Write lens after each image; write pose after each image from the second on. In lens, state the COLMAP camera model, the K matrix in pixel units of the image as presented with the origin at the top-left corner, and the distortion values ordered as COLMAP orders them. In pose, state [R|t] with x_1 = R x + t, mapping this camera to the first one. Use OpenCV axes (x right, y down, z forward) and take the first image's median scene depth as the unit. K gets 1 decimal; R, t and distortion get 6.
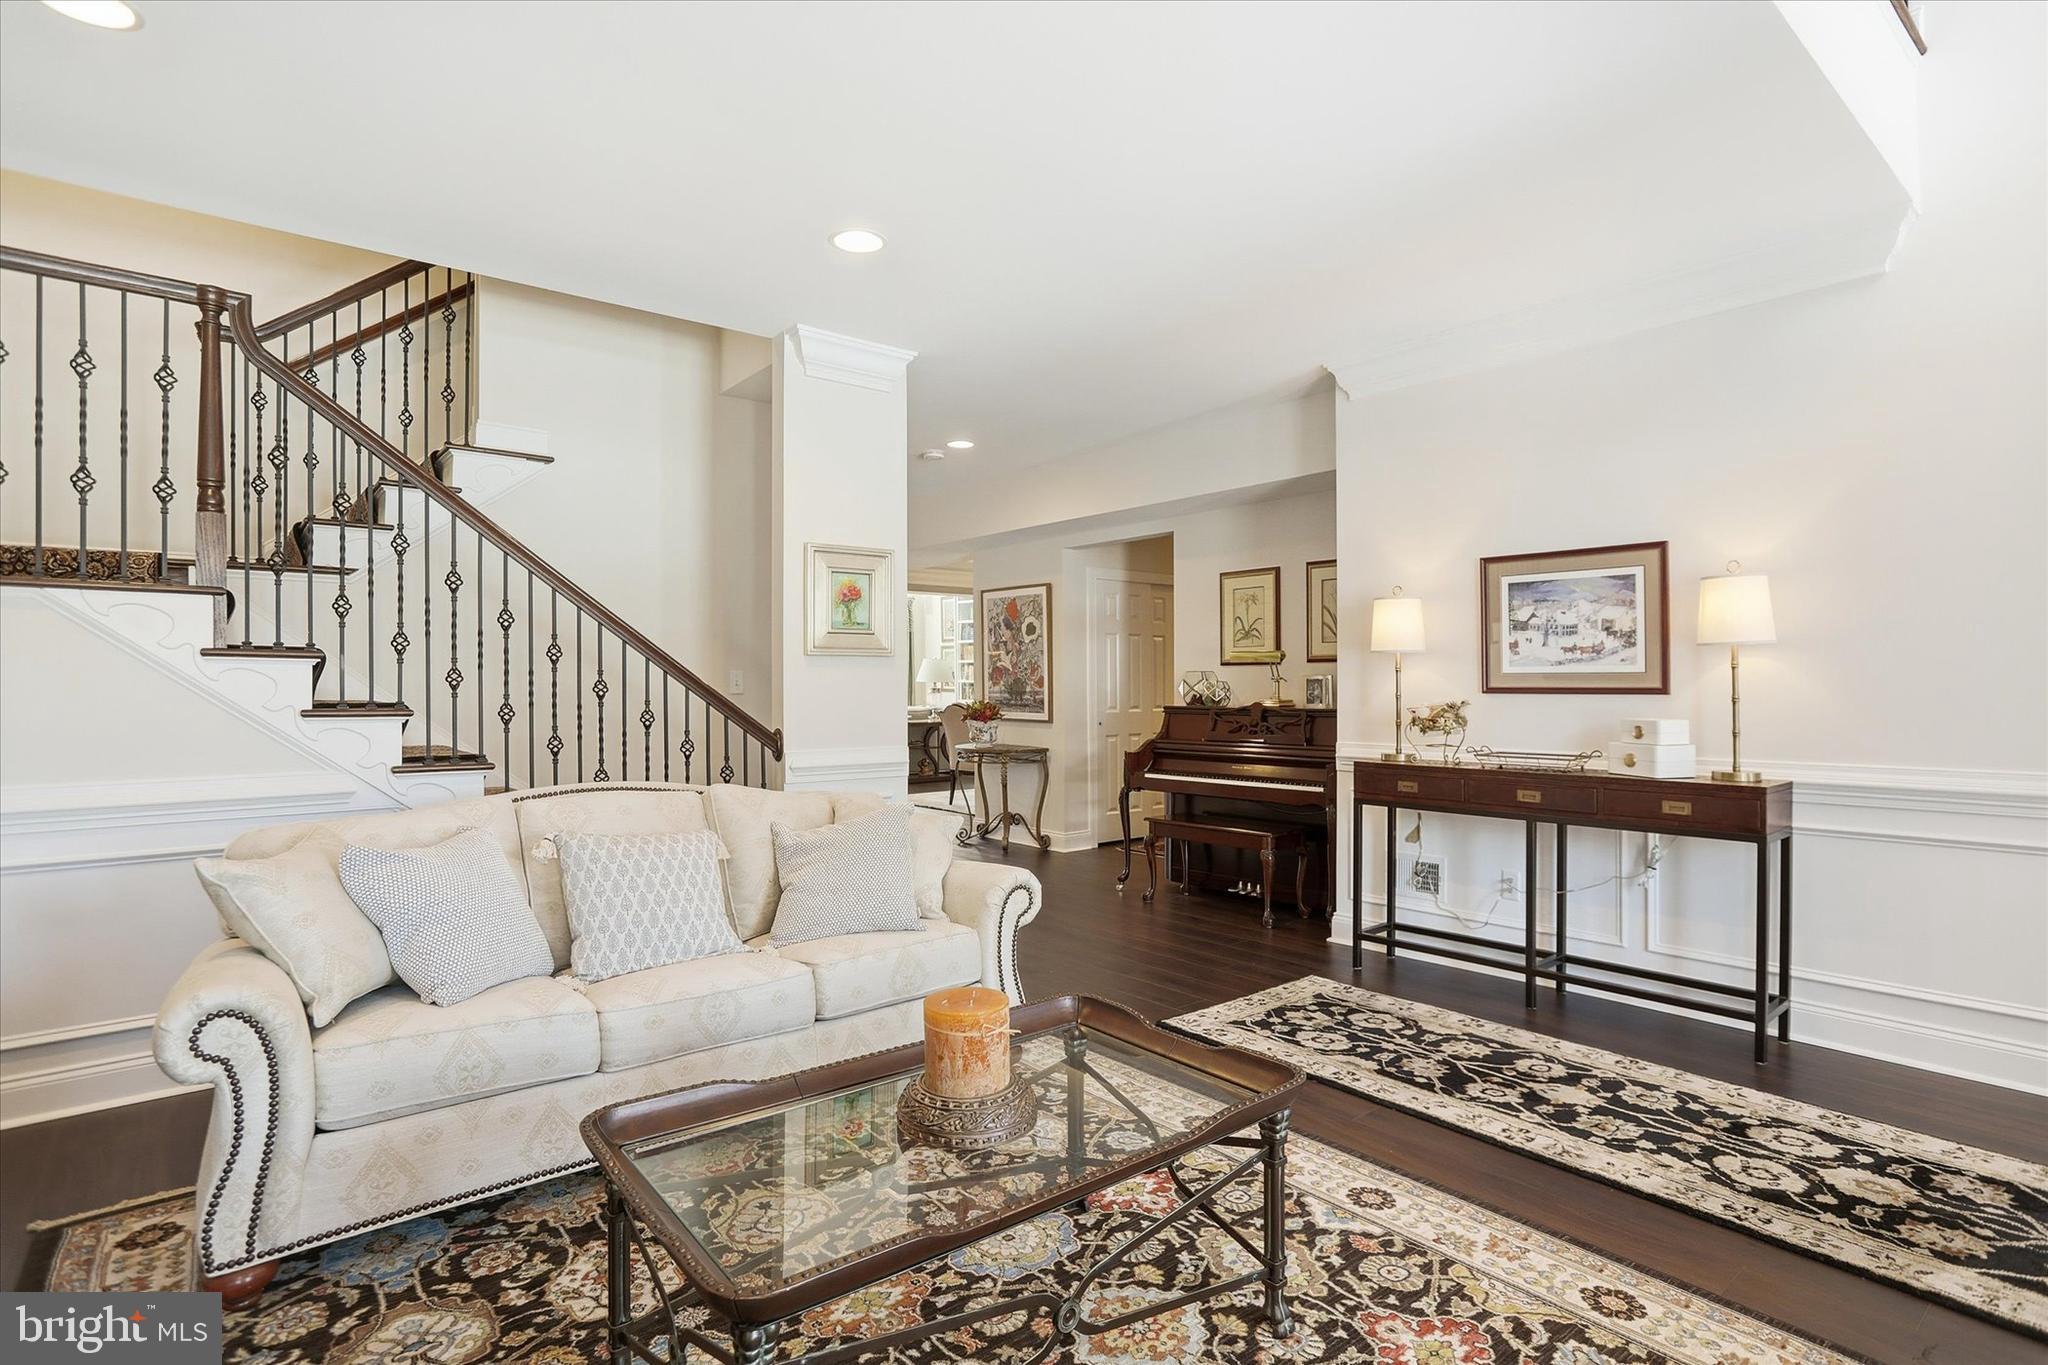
lens RADIAL K [[1003.7, 0, 1024.0], [0, 1003.7, 682.5], [0, 0, 1]] dist [-0.035580, 0.017827]
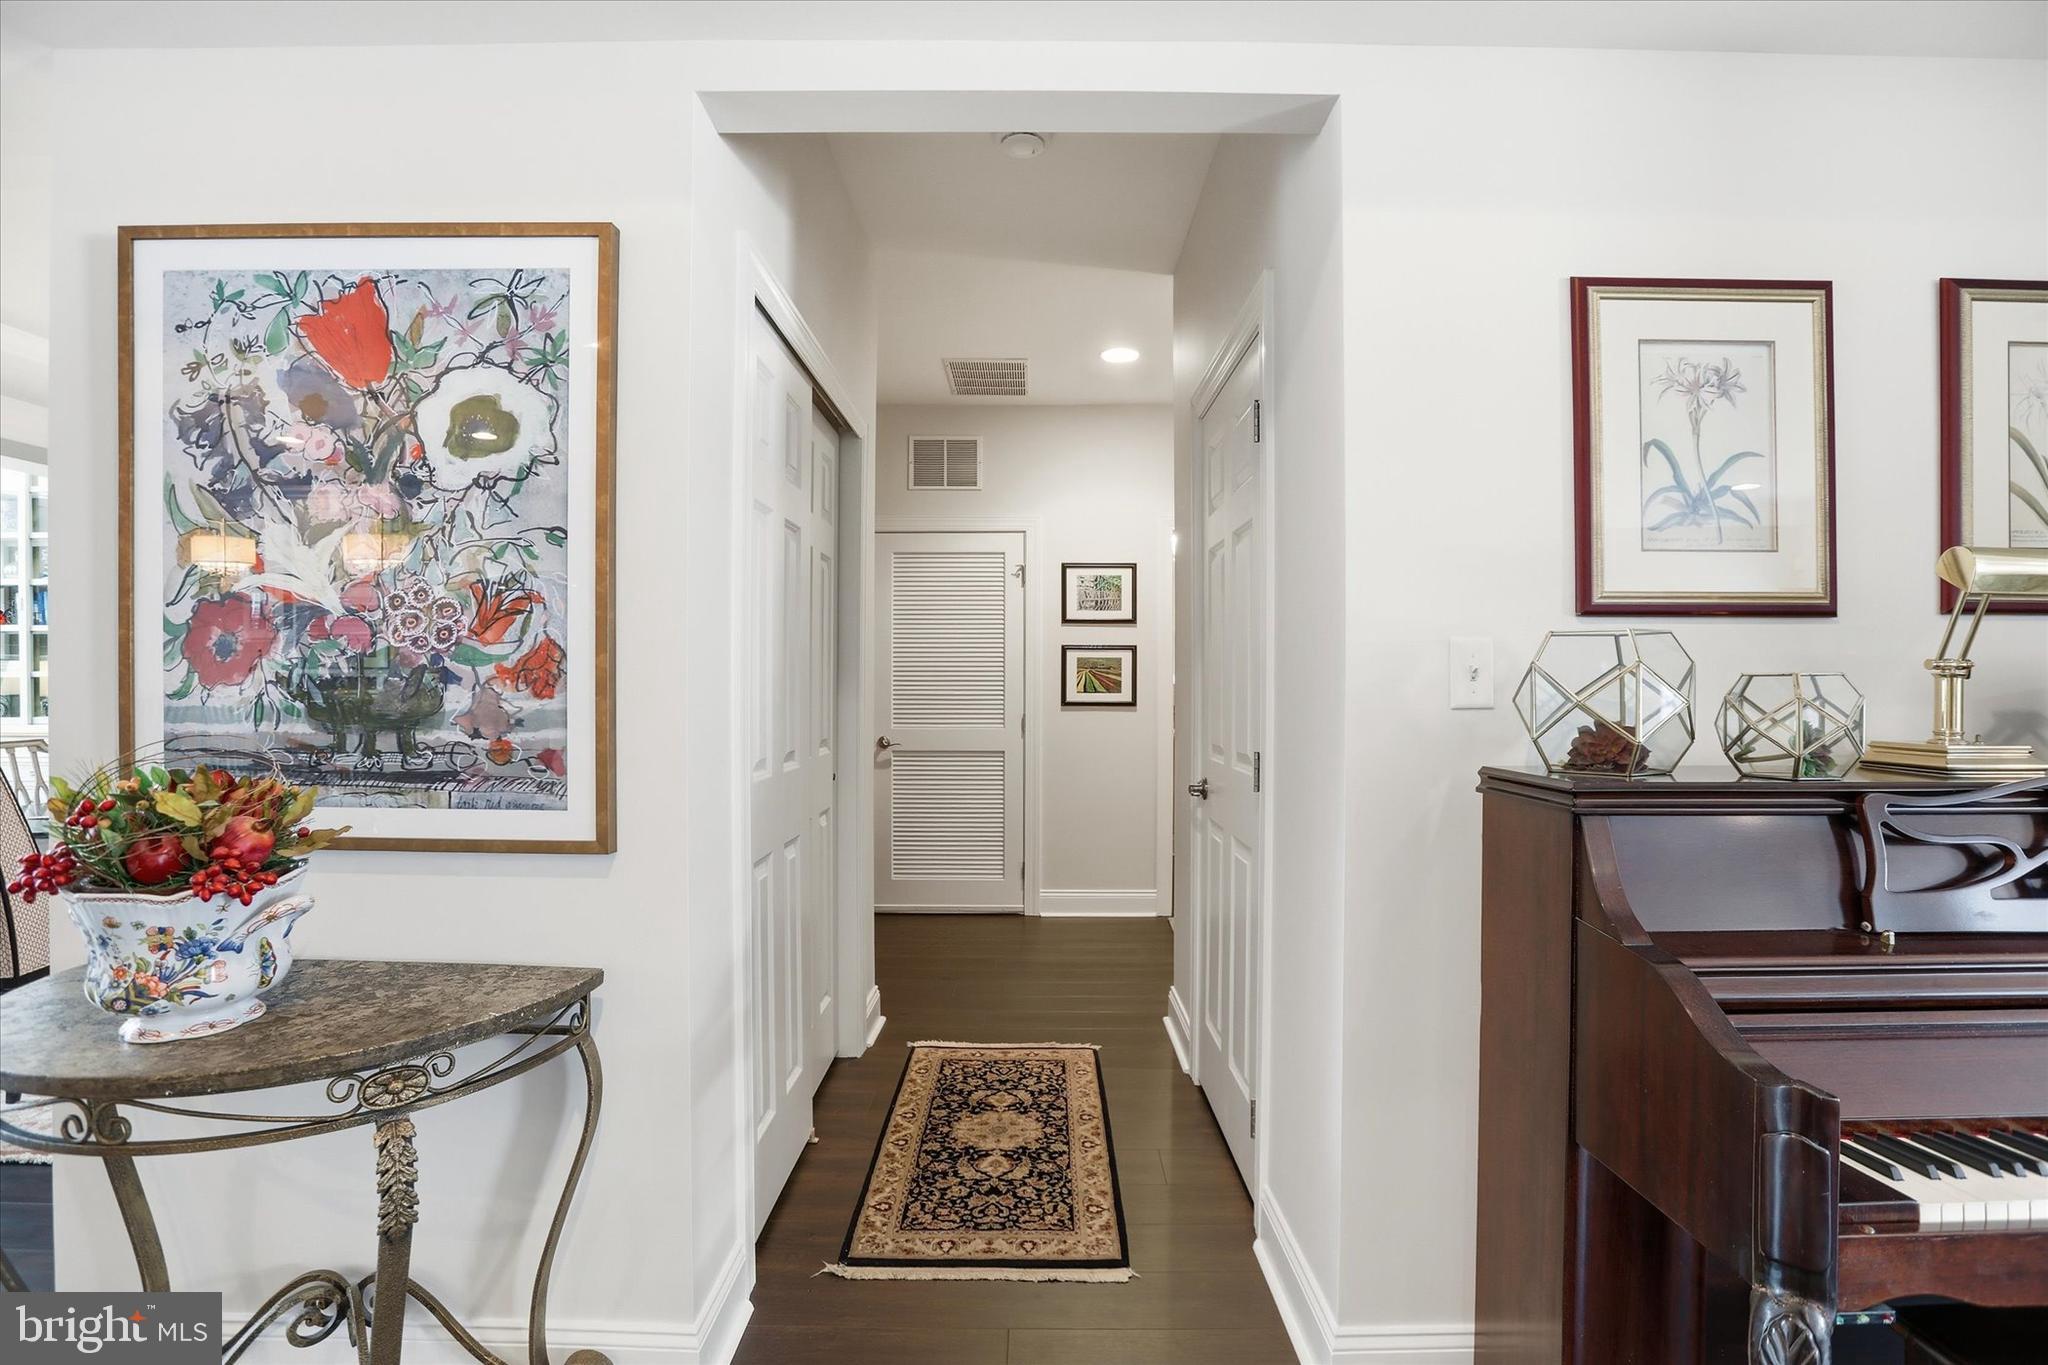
lens RADIAL K [[906.2, 0, 1024.2], [0, 906.2, 652.1], [0, 0, 1]] dist [-0.041297, 0.013720]
pose [[0.631951, 0.009524, 0.774950, -0.068442], [-0.006784, 0.999954, -0.006757, -0.003605], [-0.774979, -0.000987, 0.631987, 0.780351]]
